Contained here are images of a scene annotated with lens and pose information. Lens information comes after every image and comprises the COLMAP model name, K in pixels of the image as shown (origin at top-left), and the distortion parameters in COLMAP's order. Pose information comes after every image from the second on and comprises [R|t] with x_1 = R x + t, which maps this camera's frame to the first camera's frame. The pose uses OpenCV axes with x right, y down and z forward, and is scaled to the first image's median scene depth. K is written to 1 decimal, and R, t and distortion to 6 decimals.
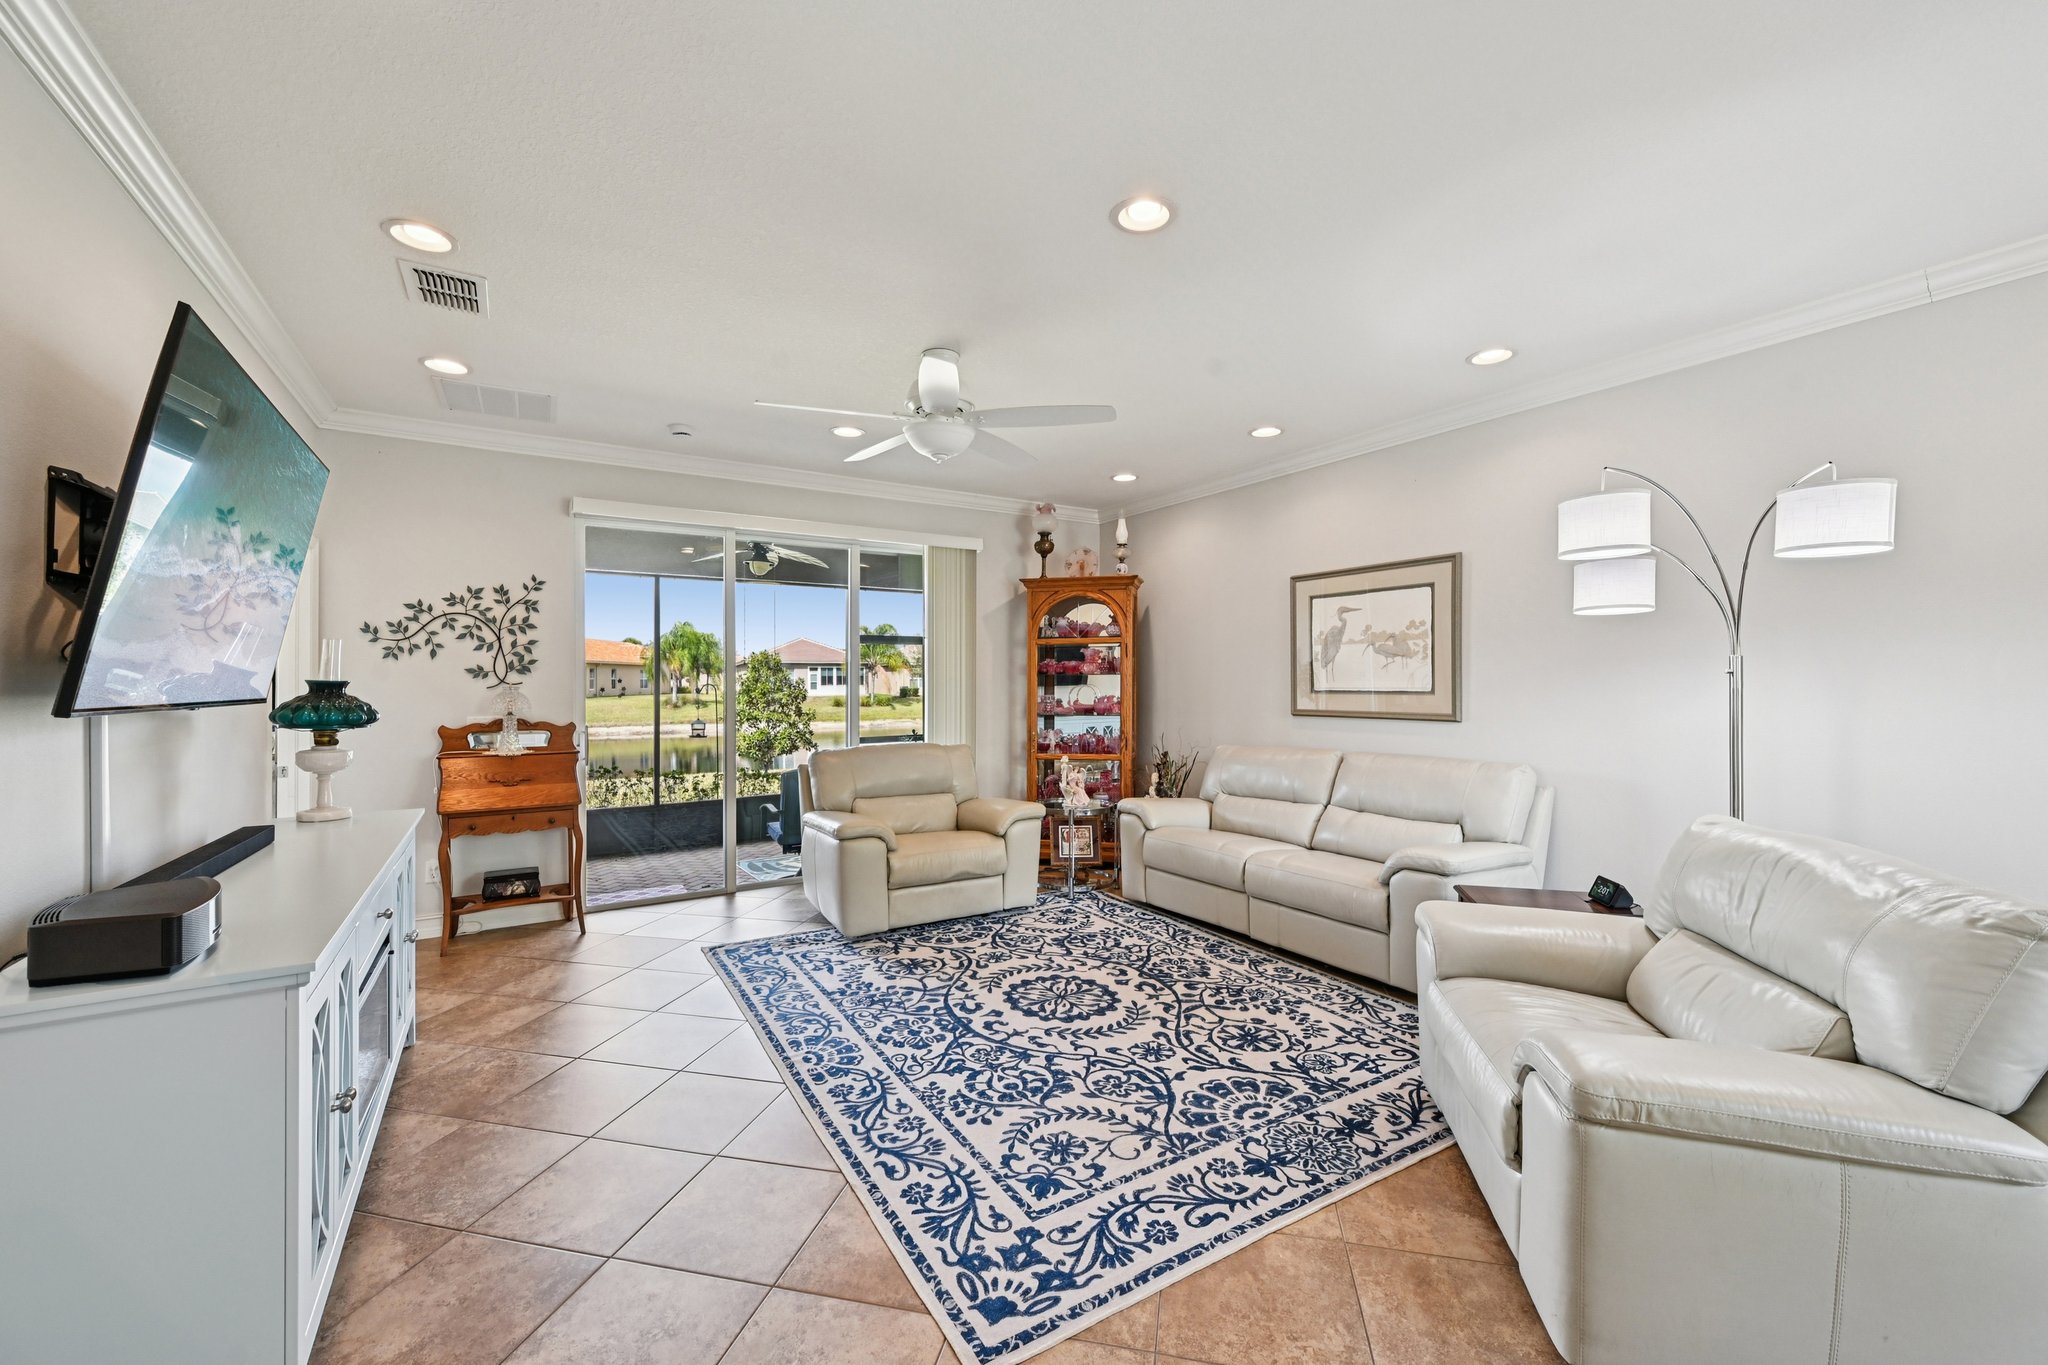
lens RADIAL K [[816.2, 0, 1016.1], [0, 816.2, 686.8], [0, 0, 1]] dist [0.002999, 0.000252]
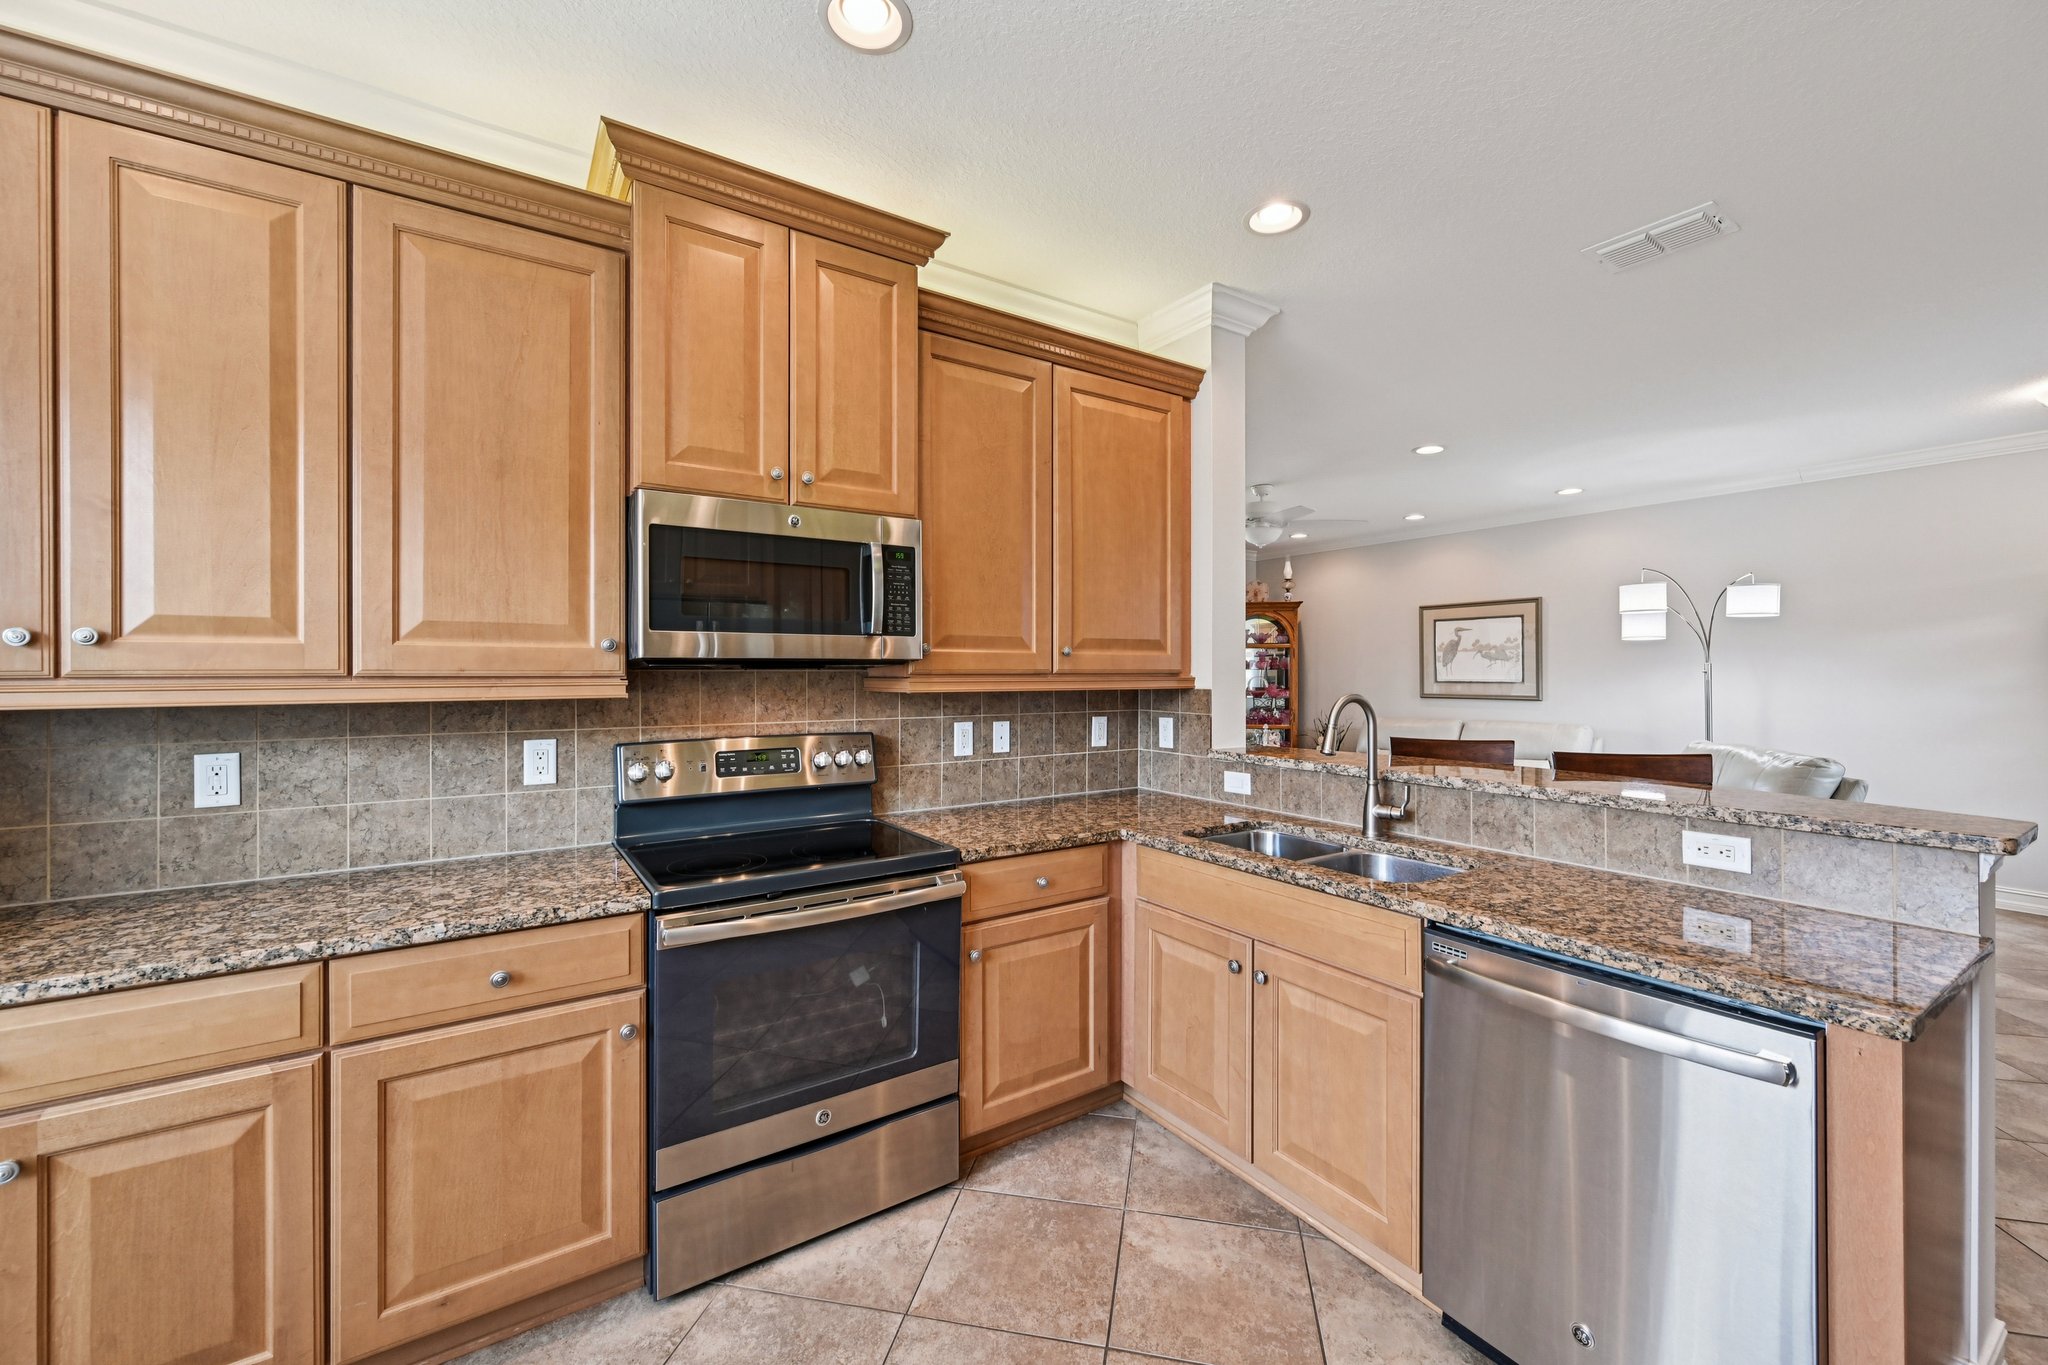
lens RADIAL K [[816.2, 0, 1028.0], [0, 816.2, 670.3], [0, 0, 1]] dist [0.002999, 0.000252]
pose [[0.999305, 0.003401, 0.037122, -0.541988], [-0.003002, 0.999937, -0.010808, 0.003062], [-0.037157, 0.010689, 0.999252, -0.593691]]
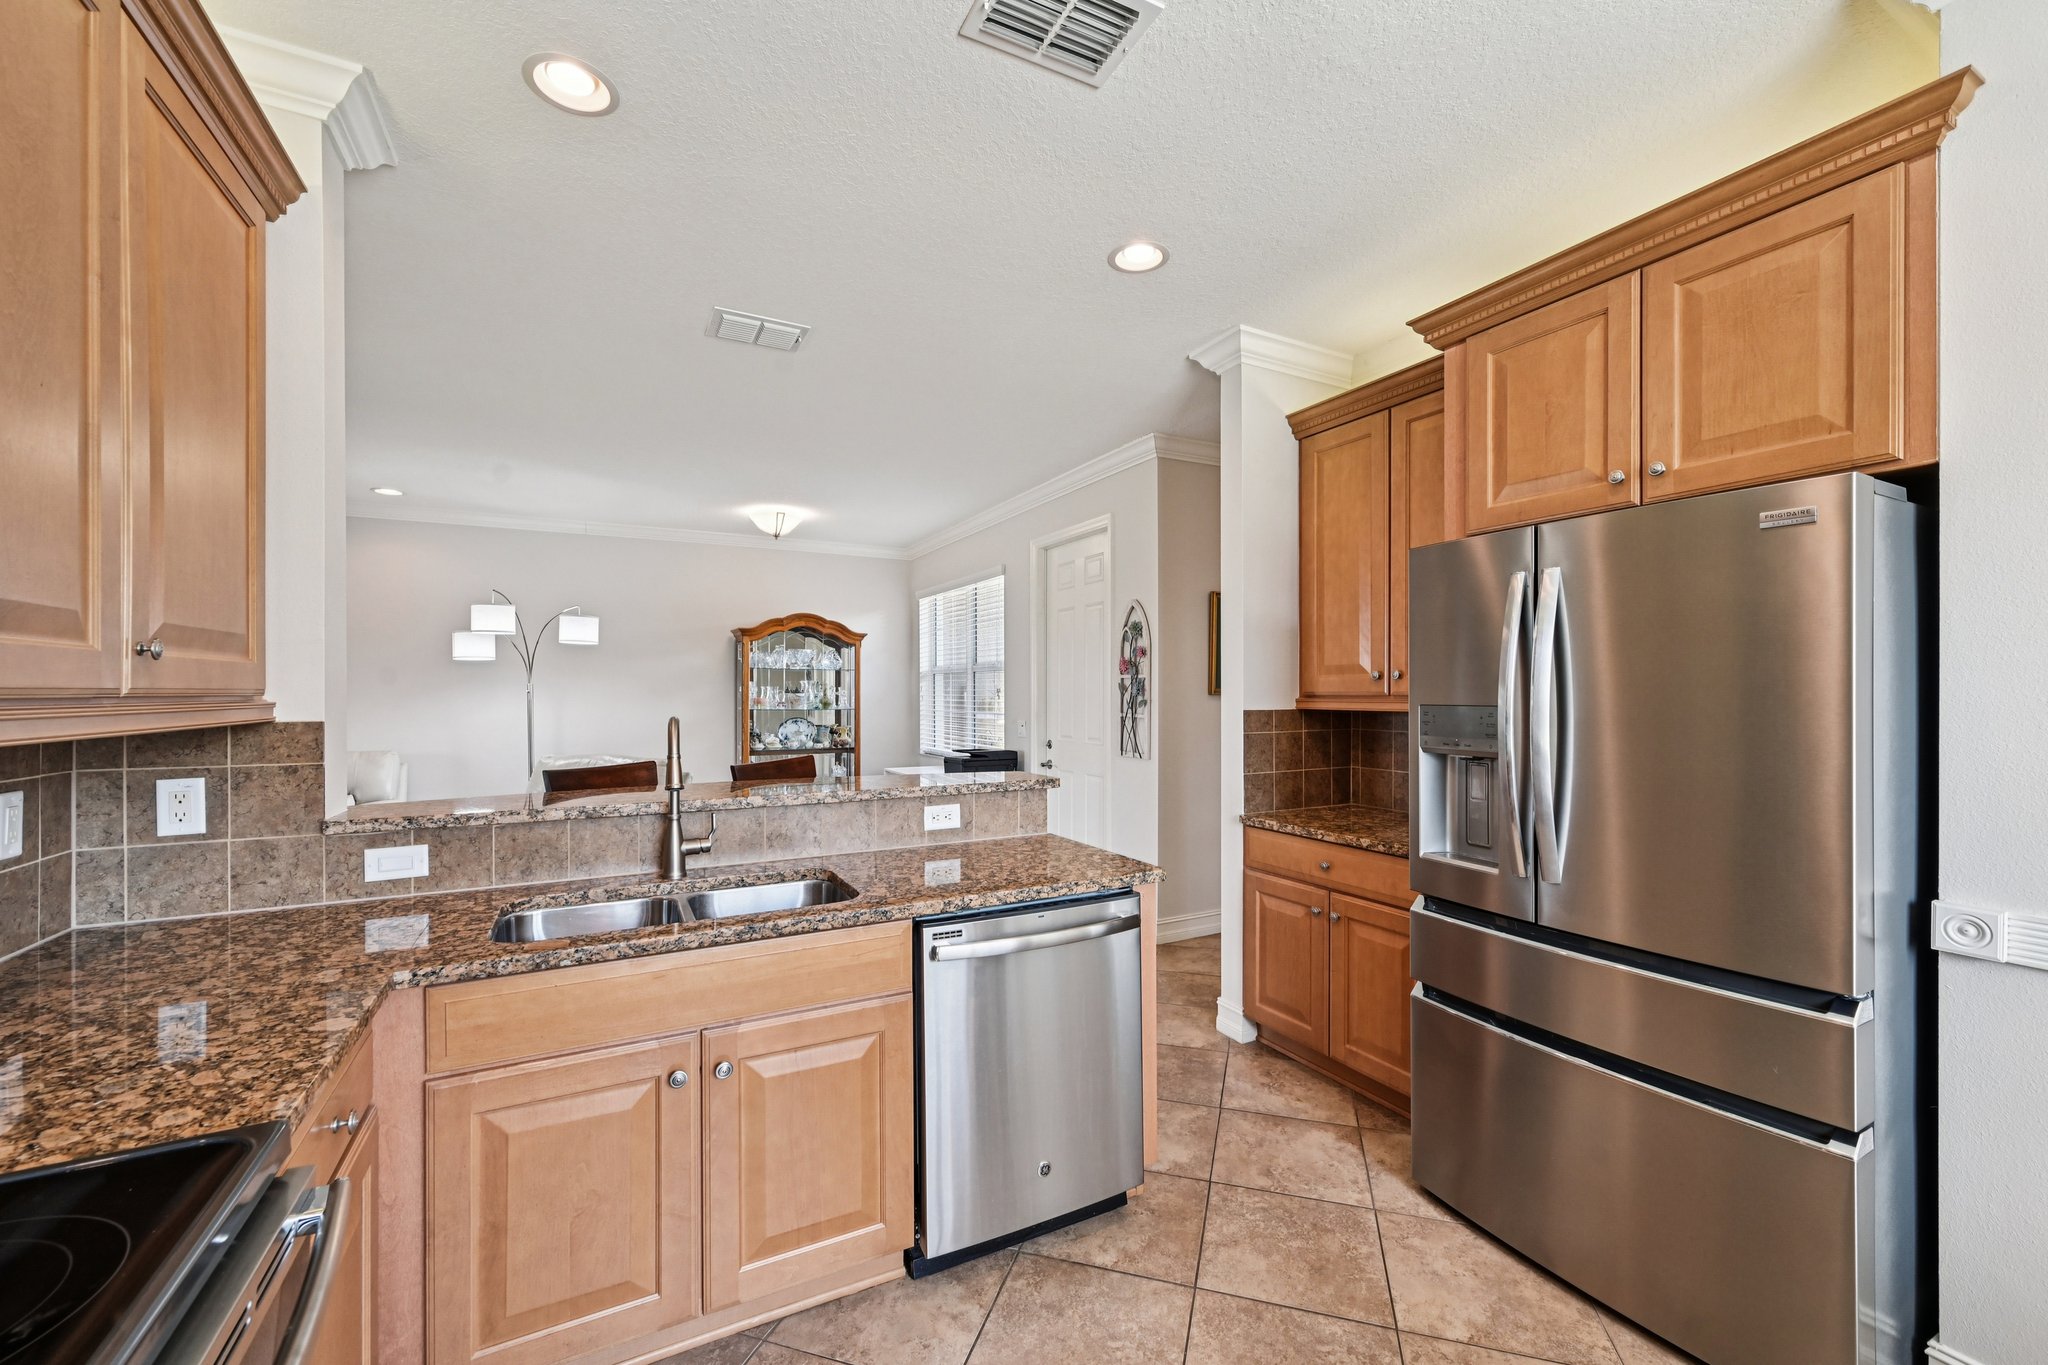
lens RADIAL K [[816.2, 0, 1022.9], [0, 816.2, 690.9], [0, 0, 1]] dist [0.002999, 0.000252]
pose [[0.064964, 0.001641, 0.997886, -0.771497], [0.010411, 0.999943, -0.002322, -0.000081], [-0.997833, 0.010540, 0.064943, -0.278642]]
